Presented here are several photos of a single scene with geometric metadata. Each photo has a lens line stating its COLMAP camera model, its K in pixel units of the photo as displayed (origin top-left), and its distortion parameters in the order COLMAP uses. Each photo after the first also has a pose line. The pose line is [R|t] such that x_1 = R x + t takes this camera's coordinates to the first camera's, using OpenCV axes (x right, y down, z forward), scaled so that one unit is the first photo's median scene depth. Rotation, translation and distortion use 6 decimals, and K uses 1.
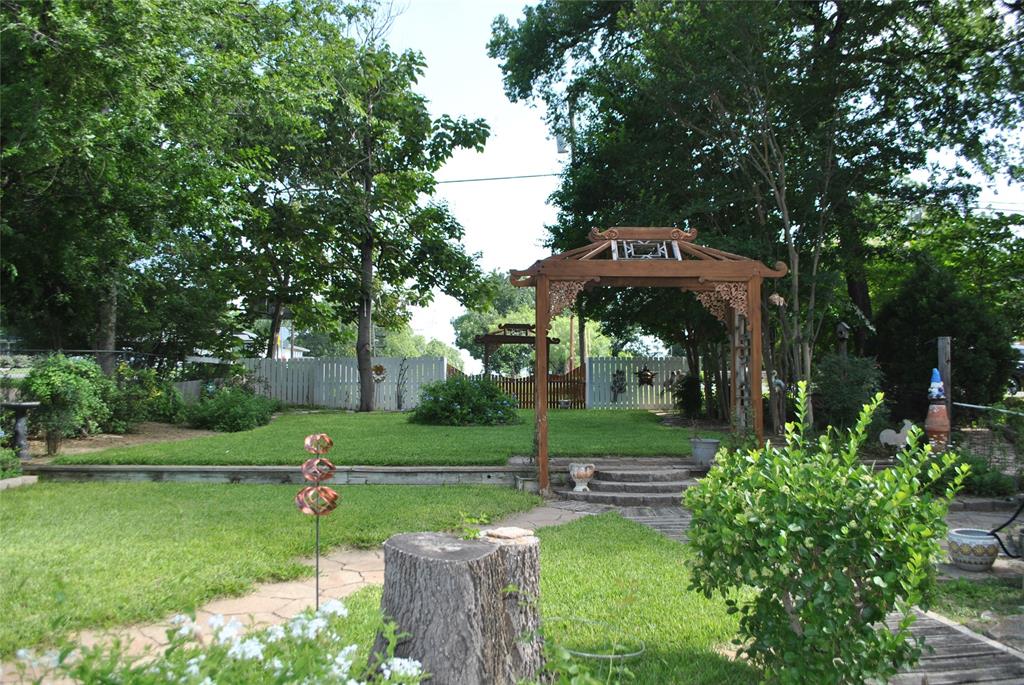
lens RADIAL K [[820.1, 0, 512.0], [0, 820.1, 342.5], [0, 0, 1]] dist [-0.001477, -0.002204]
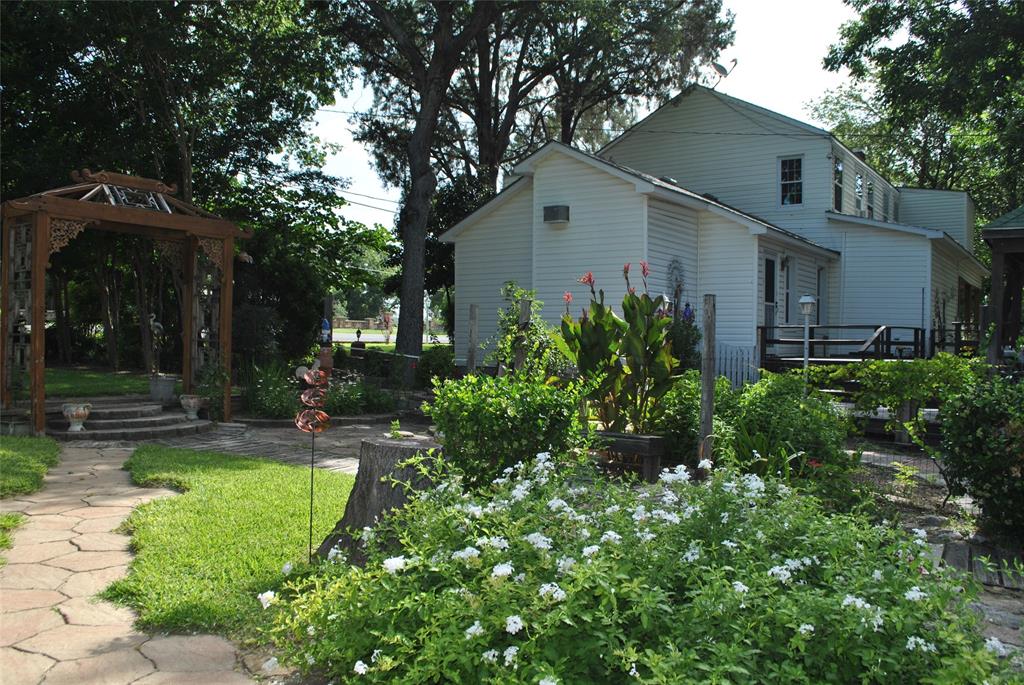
lens RADIAL K [[820.1, 0, 512.0], [0, 820.1, 342.5], [0, 0, 1]] dist [-0.001477, -0.002204]
pose [[0.627696, 0.011372, 0.778375, -0.360316], [-0.069400, 0.996729, 0.041403, -0.006509], [-0.775359, -0.080008, 0.626432, -0.042486]]
